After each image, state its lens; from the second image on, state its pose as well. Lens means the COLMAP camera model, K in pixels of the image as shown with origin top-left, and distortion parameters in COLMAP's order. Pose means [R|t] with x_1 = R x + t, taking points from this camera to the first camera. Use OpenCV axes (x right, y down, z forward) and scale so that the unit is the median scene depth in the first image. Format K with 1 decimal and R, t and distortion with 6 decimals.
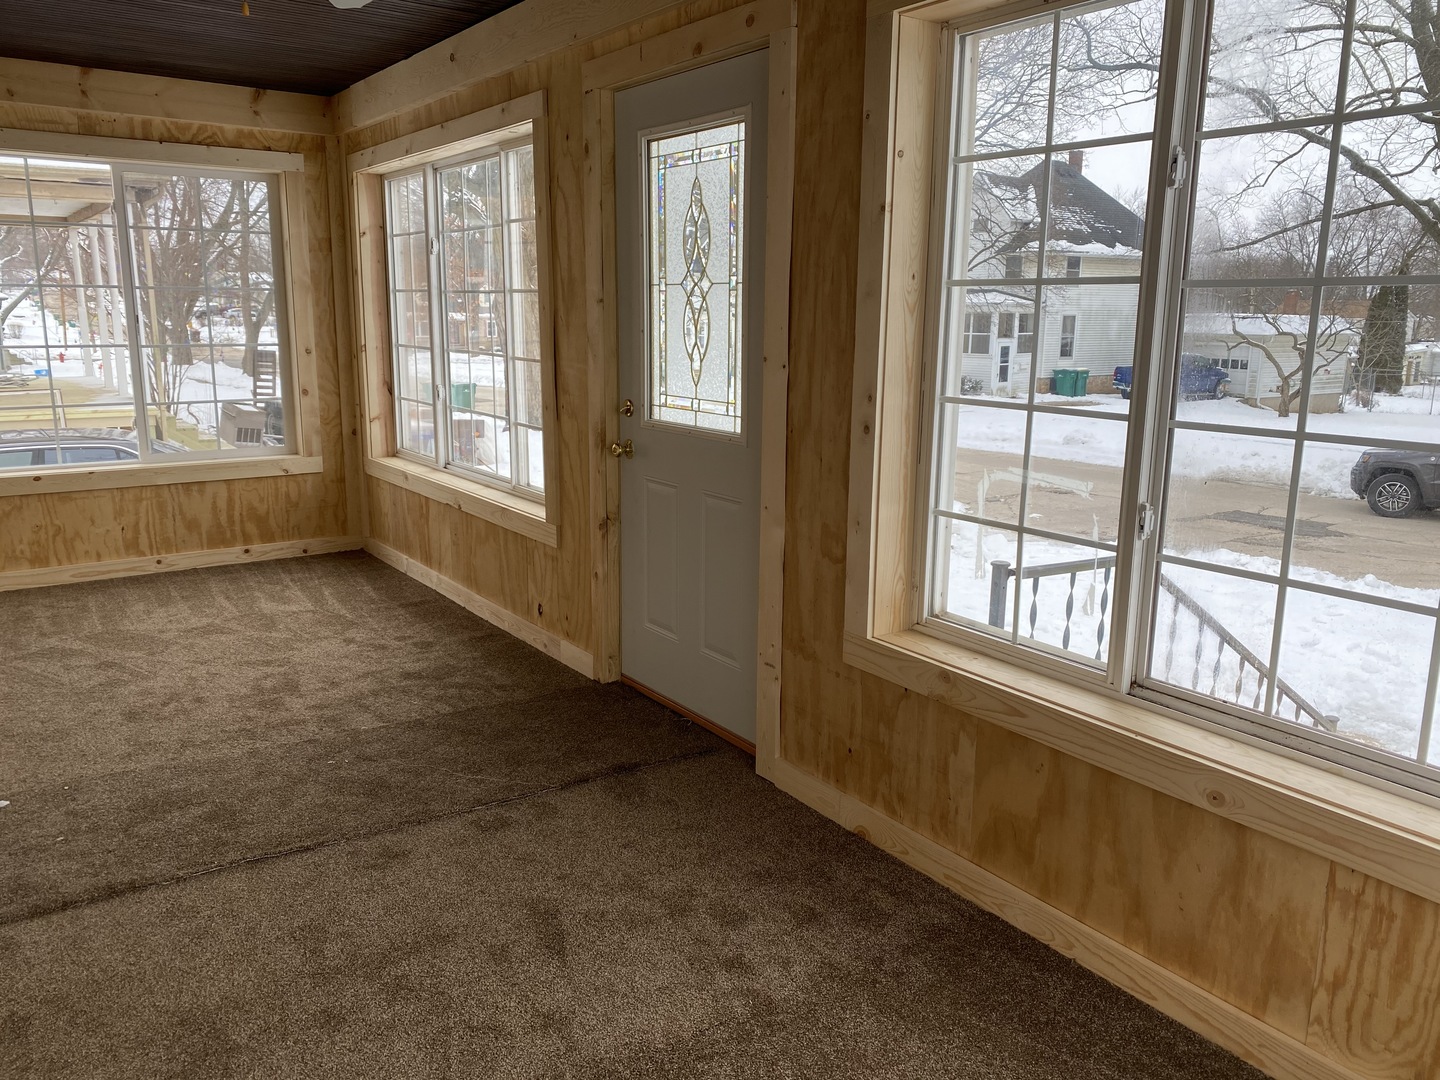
lens RADIAL K [[1113.3, 0, 717.3], [0, 1113.3, 542.5], [0, 0, 1]] dist [0.016606, 0.000241]
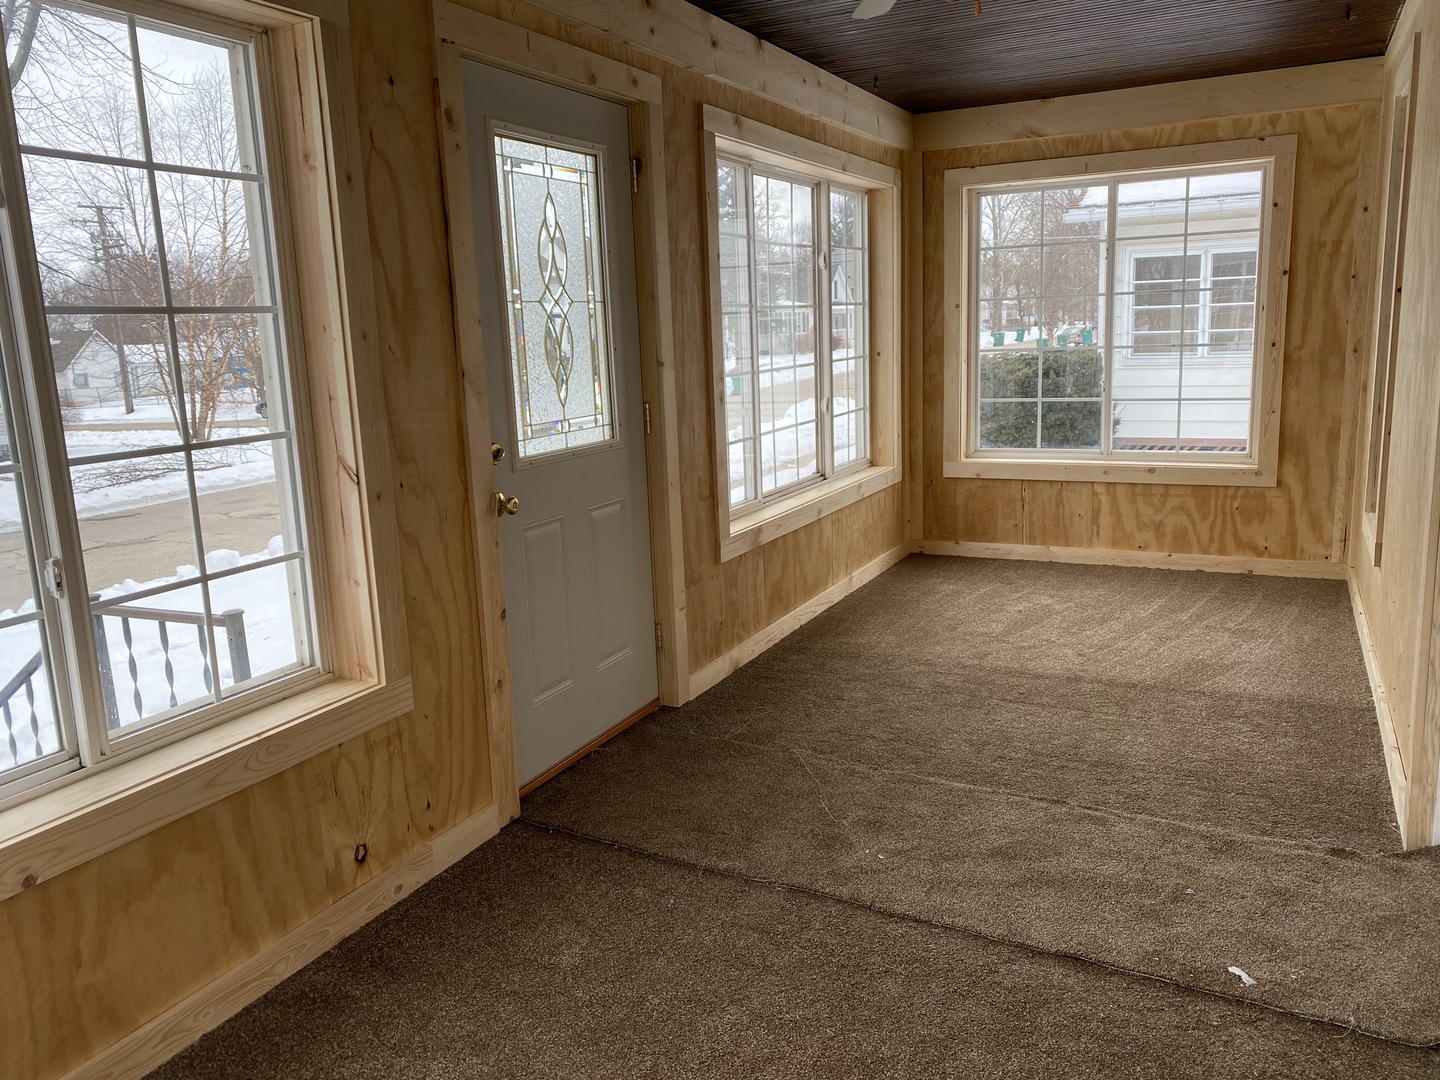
lens RADIAL K [[1113.3, 0, 716.5], [0, 1113.3, 535.8], [0, 0, 1]] dist [0.016606, 0.000241]
pose [[-0.473733, -0.155734, 0.866790, -0.943698], [0.217159, 0.933191, 0.286349, -0.285735], [-0.853475, 0.323884, -0.408264, 1.324046]]
